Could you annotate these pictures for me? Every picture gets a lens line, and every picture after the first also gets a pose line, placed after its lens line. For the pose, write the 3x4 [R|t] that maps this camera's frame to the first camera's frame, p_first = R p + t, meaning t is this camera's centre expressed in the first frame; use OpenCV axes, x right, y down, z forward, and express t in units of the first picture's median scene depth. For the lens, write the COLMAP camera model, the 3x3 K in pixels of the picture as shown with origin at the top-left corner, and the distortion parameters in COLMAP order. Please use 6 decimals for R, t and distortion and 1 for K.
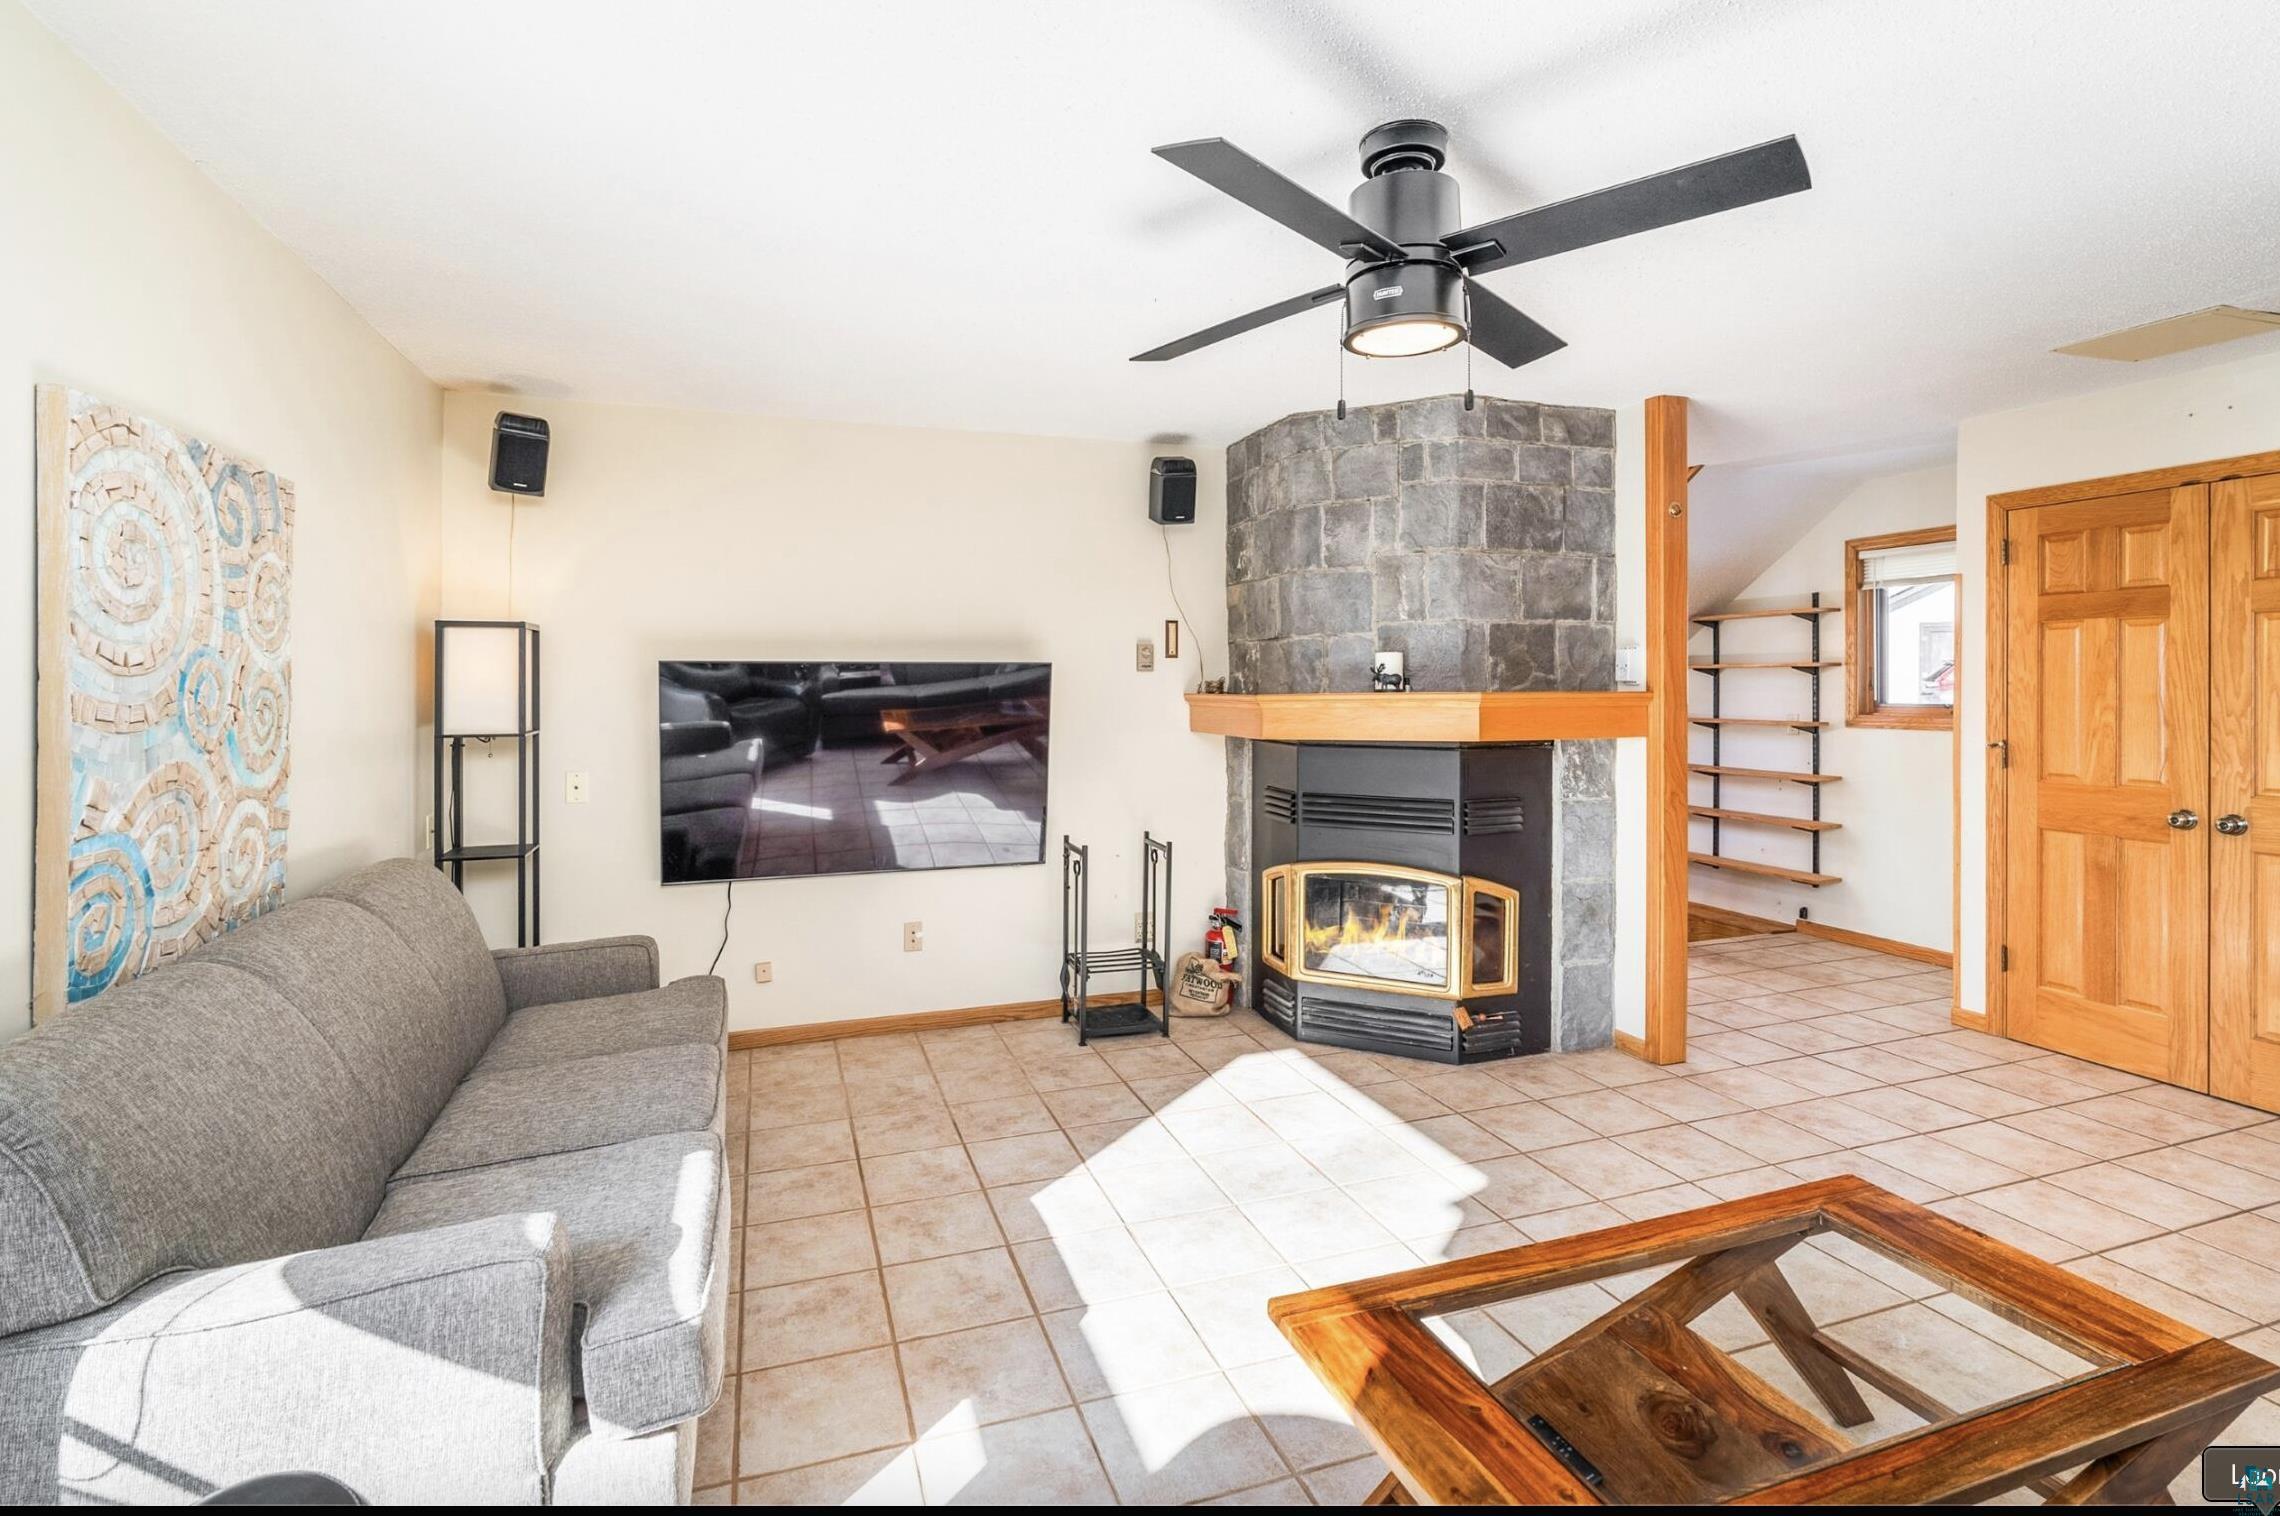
lens RADIAL K [[1122.0, 0, 1106.7], [0, 1122.0, 690.4], [0, 0, 1]] dist [-0.000370, -0.000445]
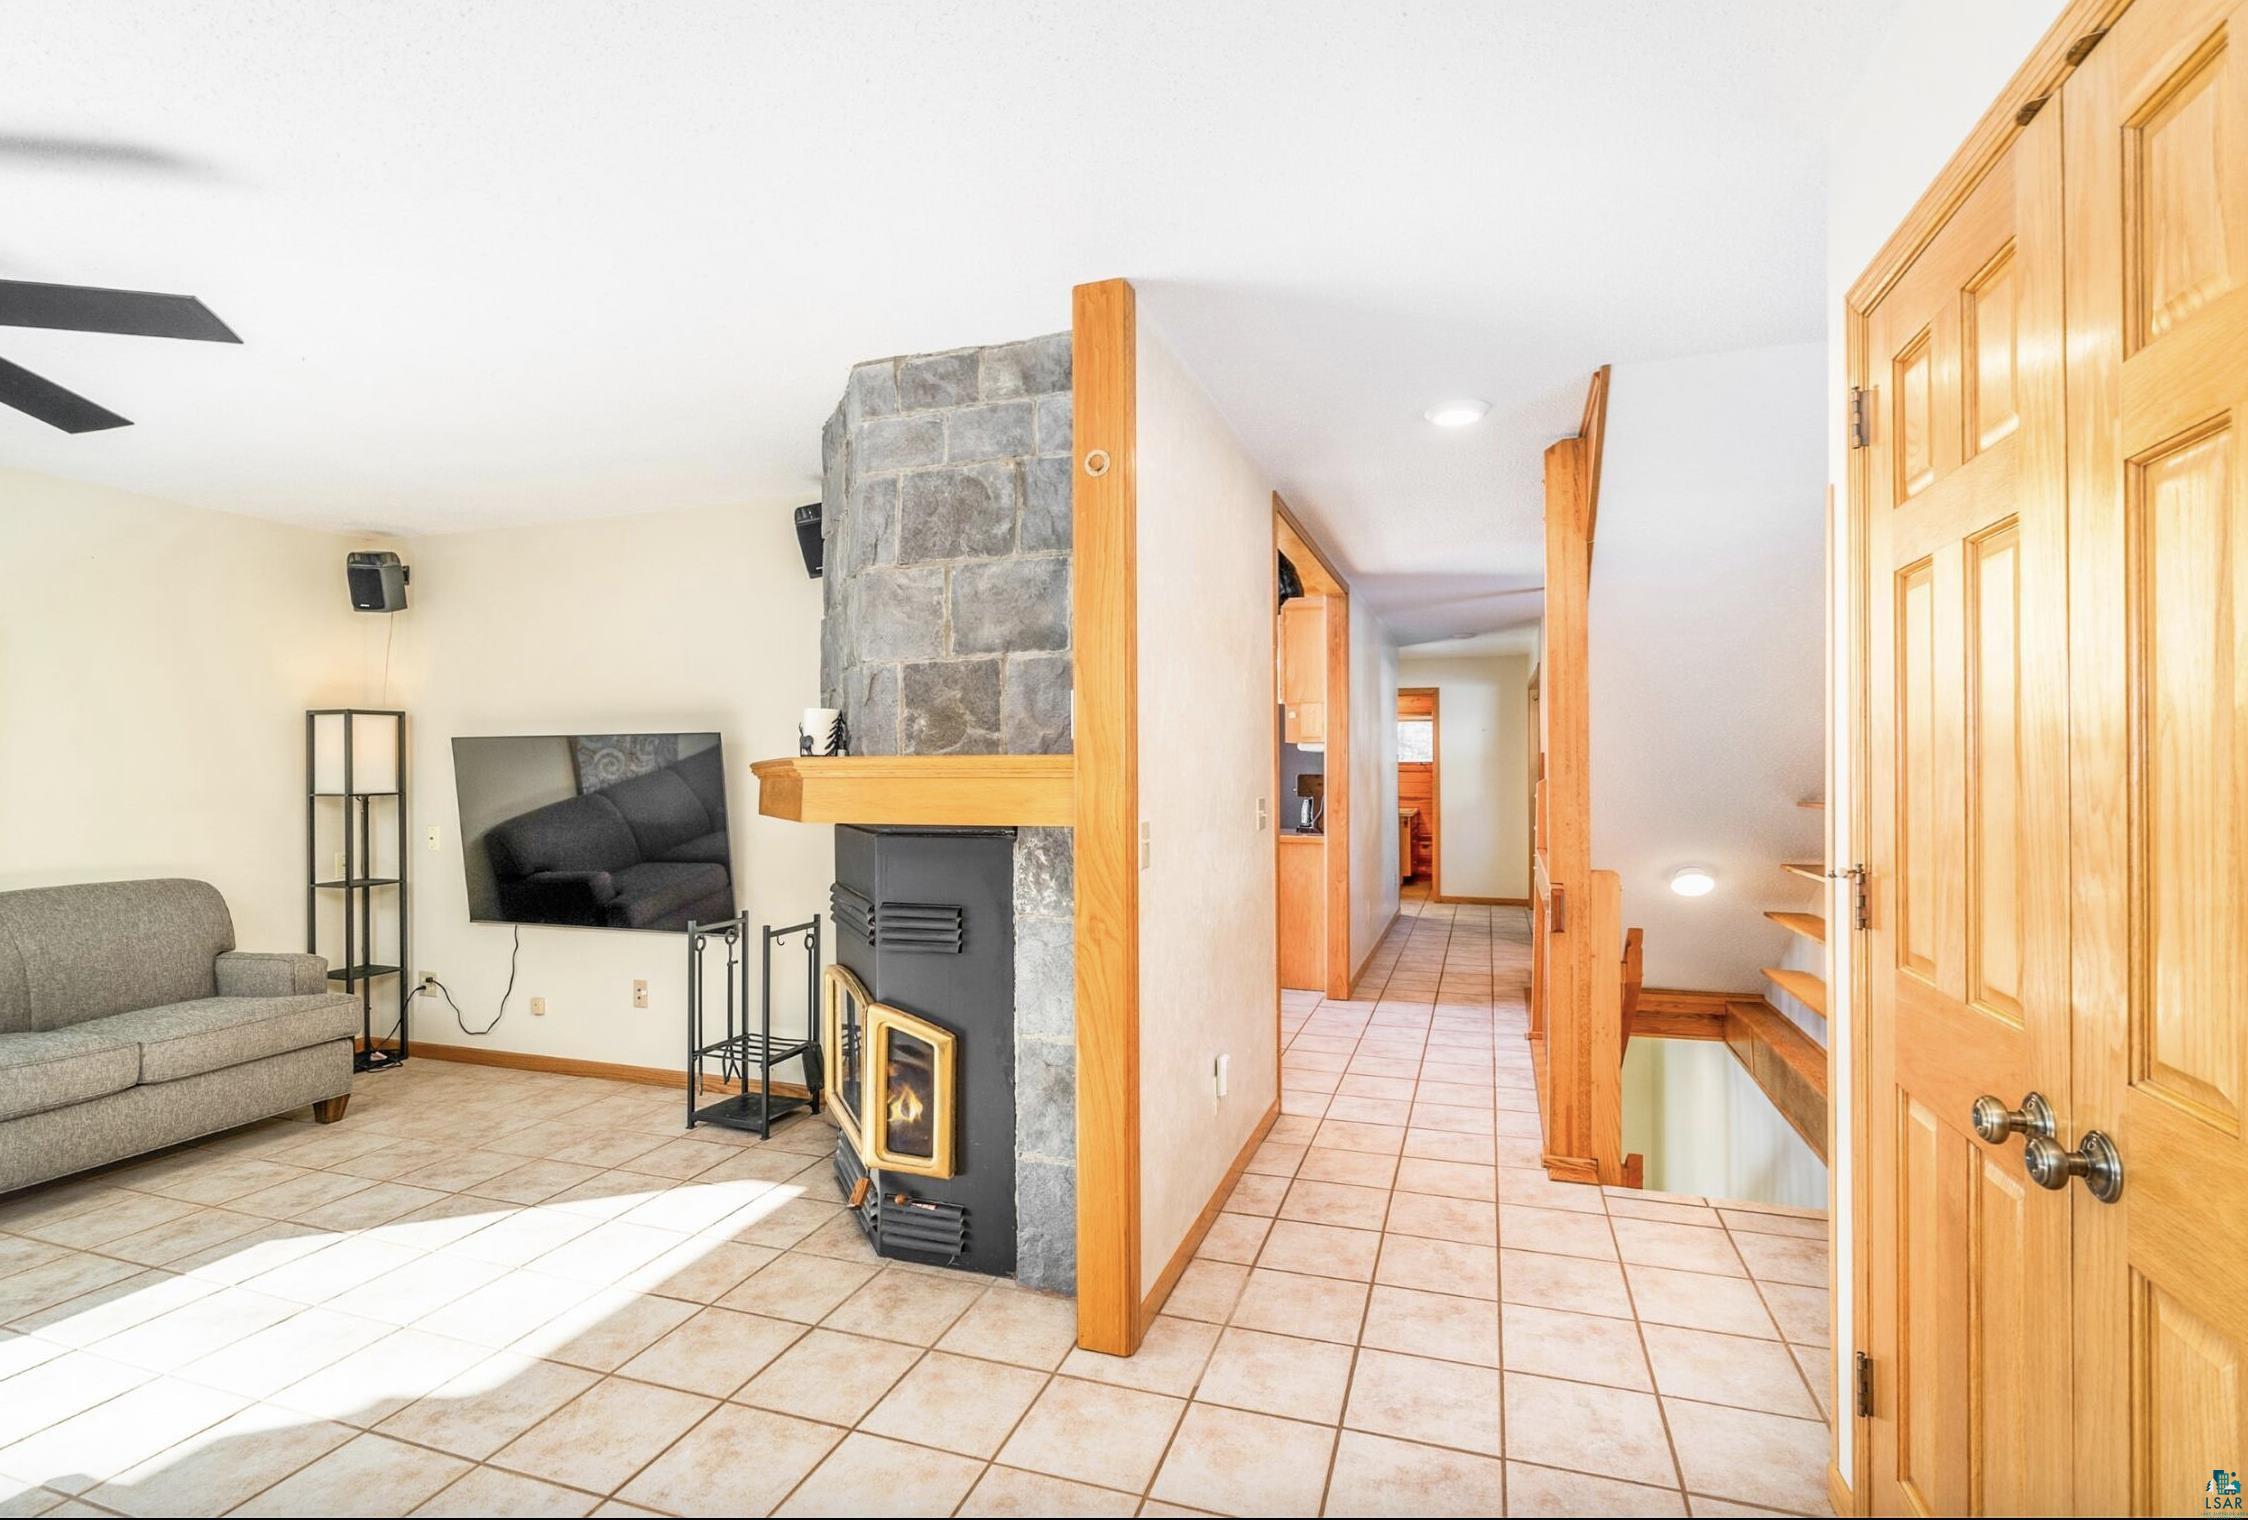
lens RADIAL K [[1081.2, 0, 1124.0], [0, 1081.2, 760.0], [0, 0, 1]] dist [-0.006992, 0.000051]
pose [[0.774334, -0.005570, -0.632752, 0.897048], [0.000112, 0.999962, -0.008666, 0.009254], [0.632777, 0.006639, 0.774306, 0.543289]]
